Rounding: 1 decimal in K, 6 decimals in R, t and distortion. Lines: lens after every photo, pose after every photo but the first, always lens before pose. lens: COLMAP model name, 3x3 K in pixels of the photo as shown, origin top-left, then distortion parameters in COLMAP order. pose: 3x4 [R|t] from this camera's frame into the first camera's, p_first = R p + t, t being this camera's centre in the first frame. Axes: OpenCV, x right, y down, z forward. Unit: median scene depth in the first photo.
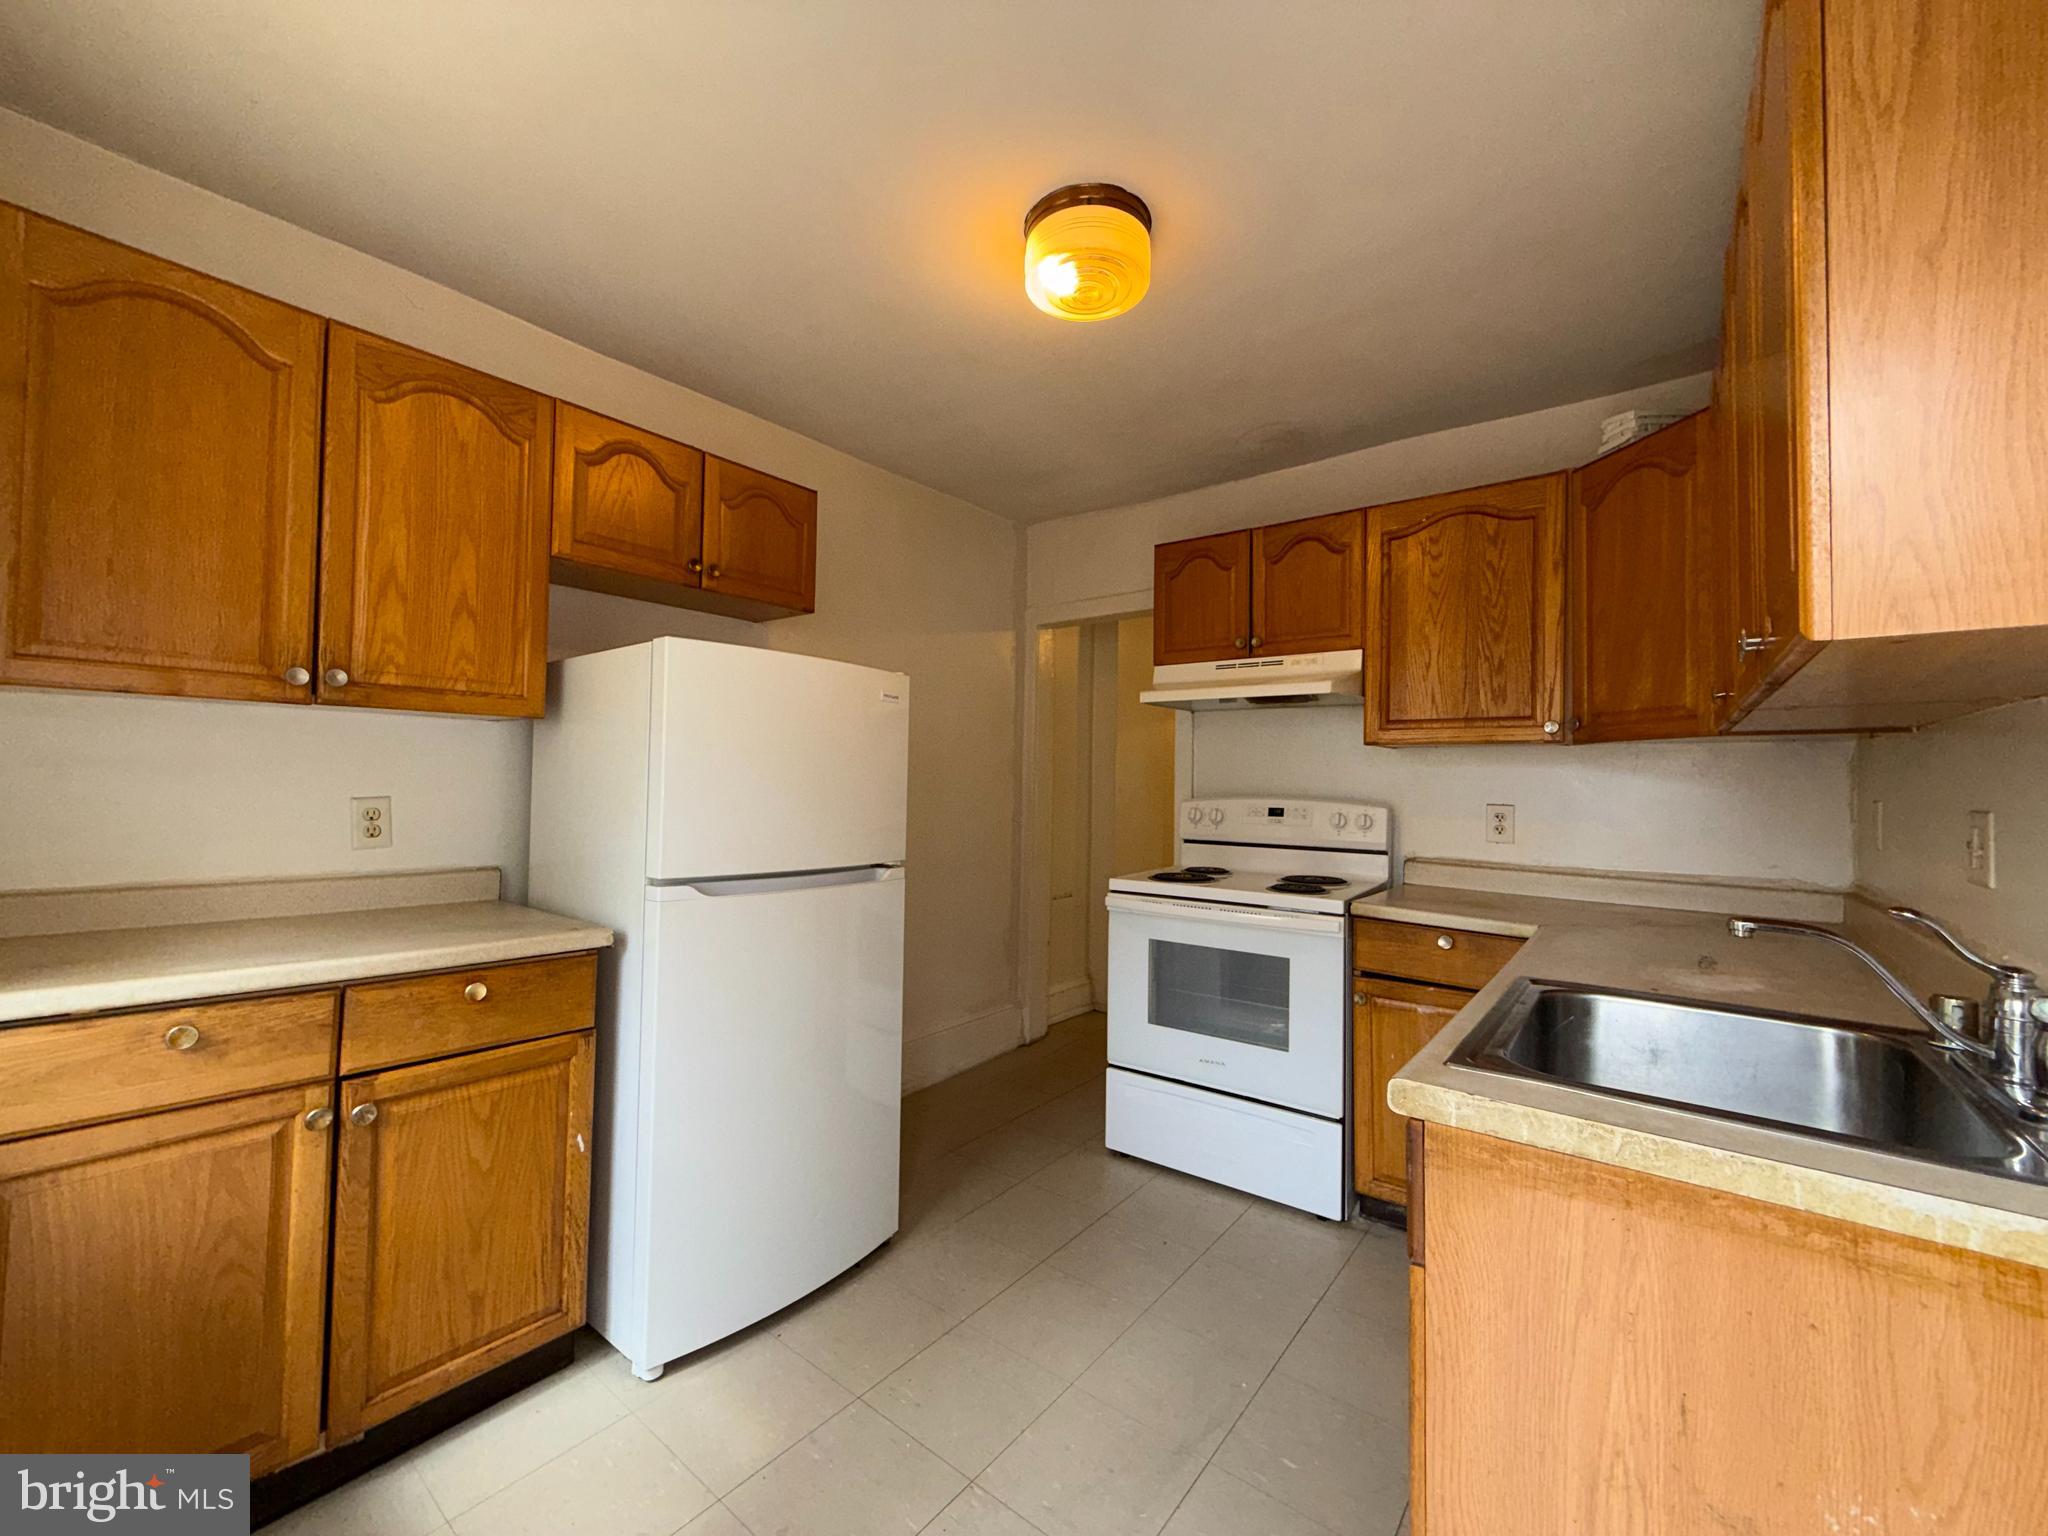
lens RADIAL K [[816.0, 0, 1024.7], [0, 816.0, 766.2], [0, 0, 1]] dist [0.002317, -0.000259]
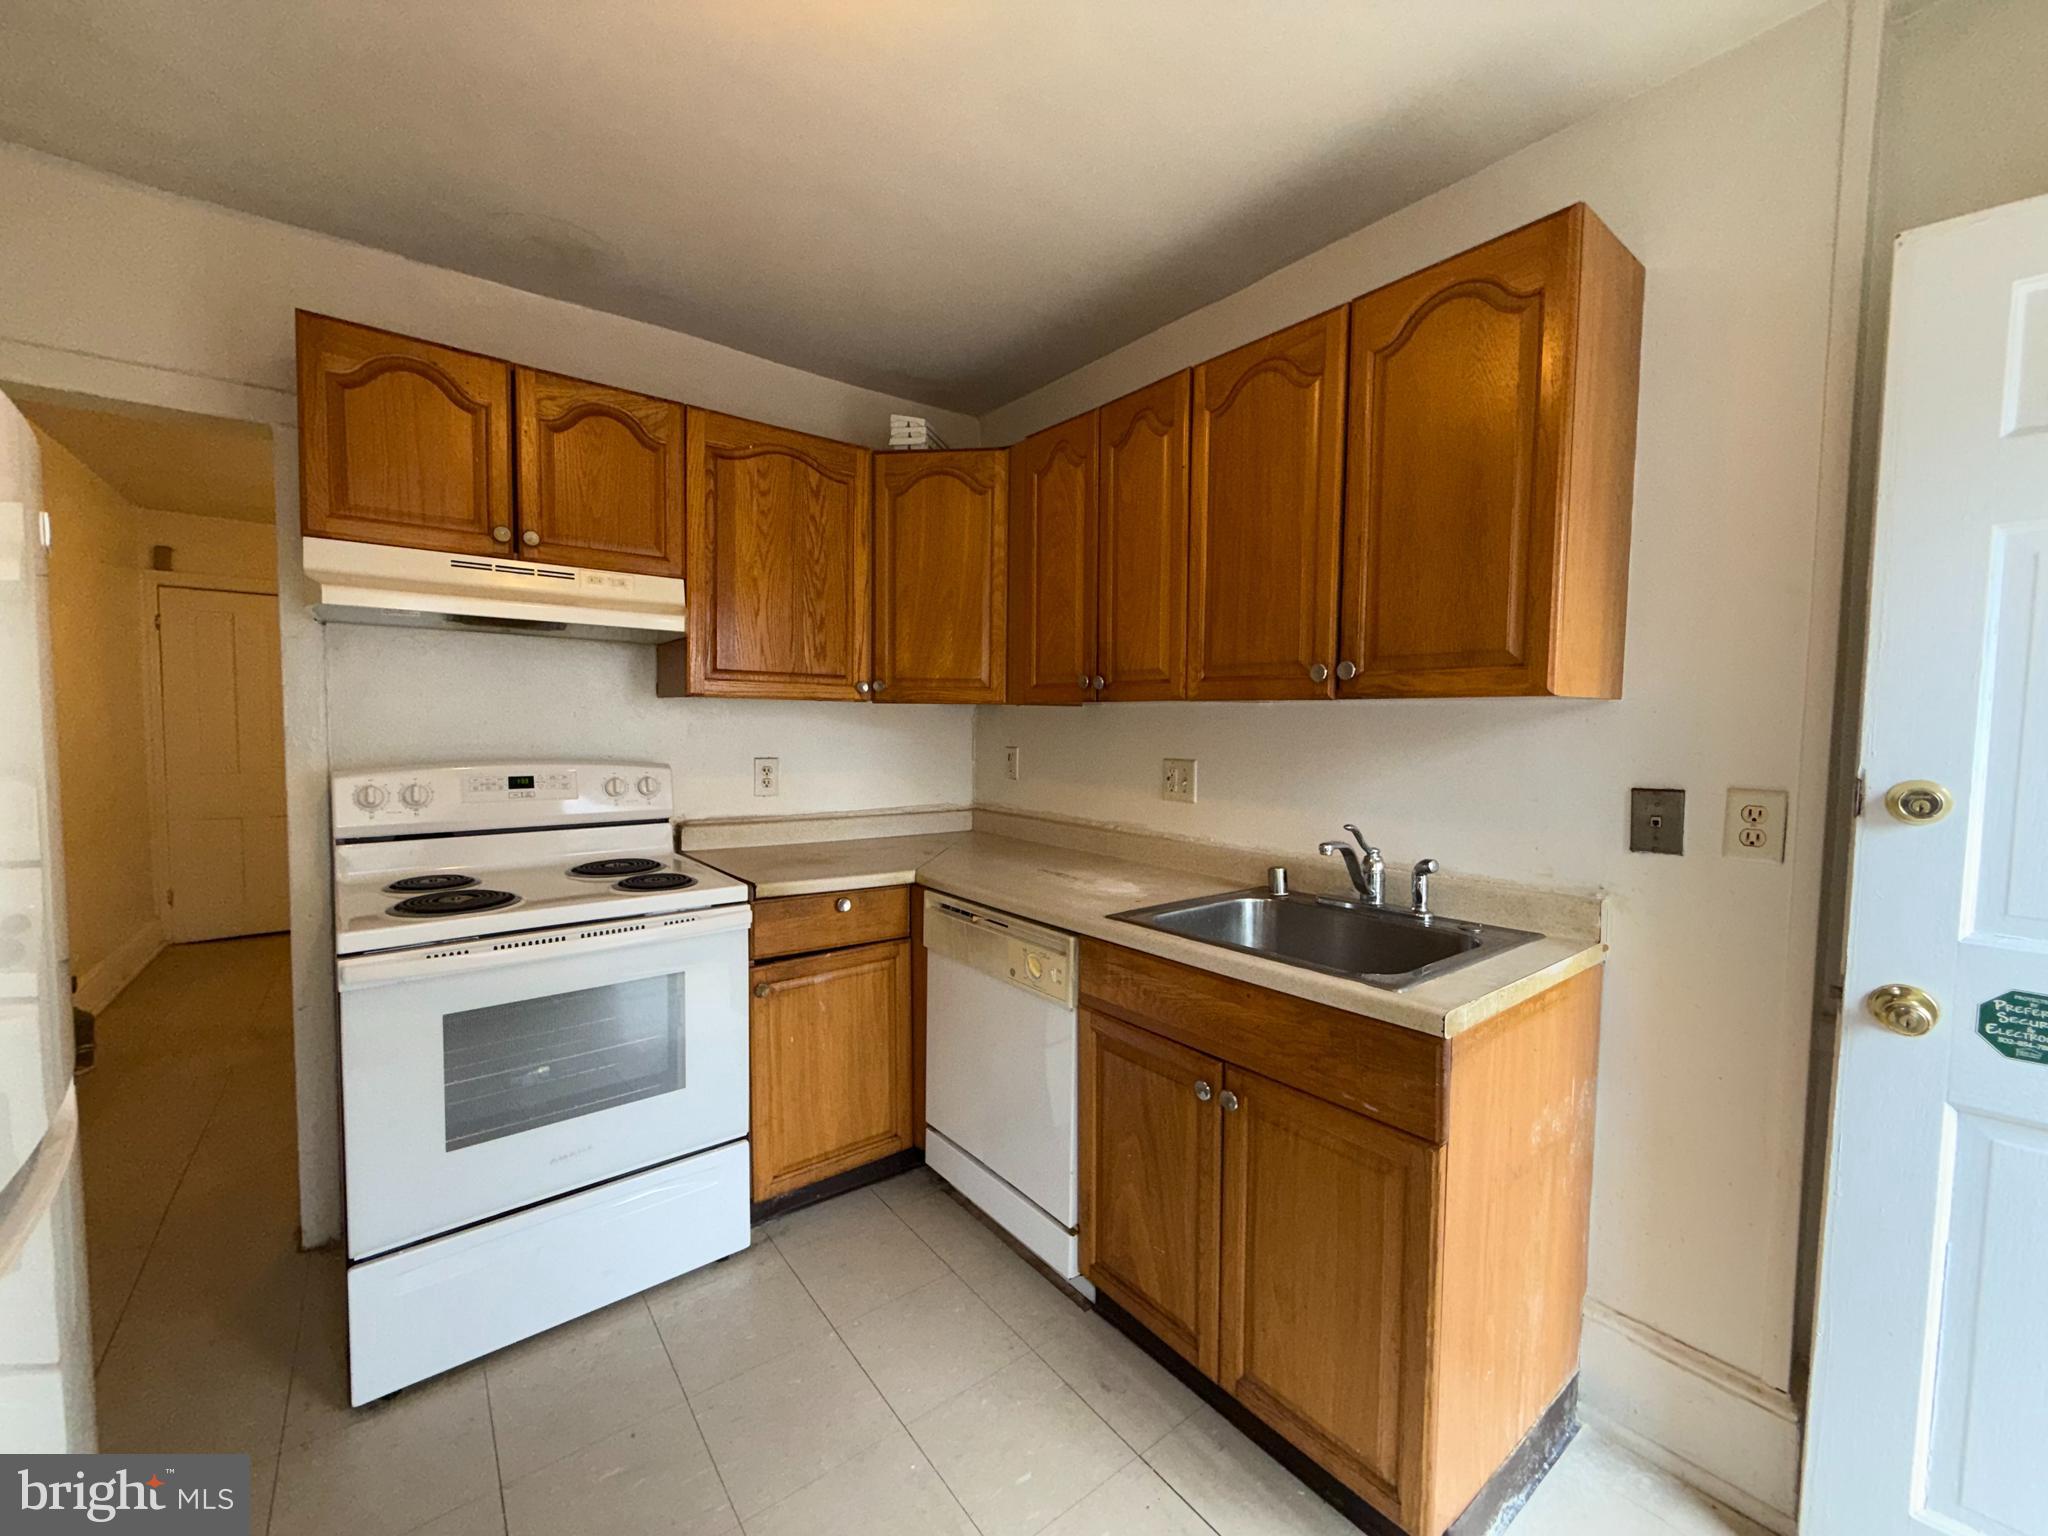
lens RADIAL K [[816.0, 0, 1023.0], [0, 816.0, 765.2], [0, 0, 1]] dist [0.002317, -0.000259]
pose [[0.249029, -0.064884, 0.966320, -0.328410], [-0.027103, 0.996896, 0.073922, -0.028429], [-0.968117, -0.044599, 0.246497, 0.482971]]
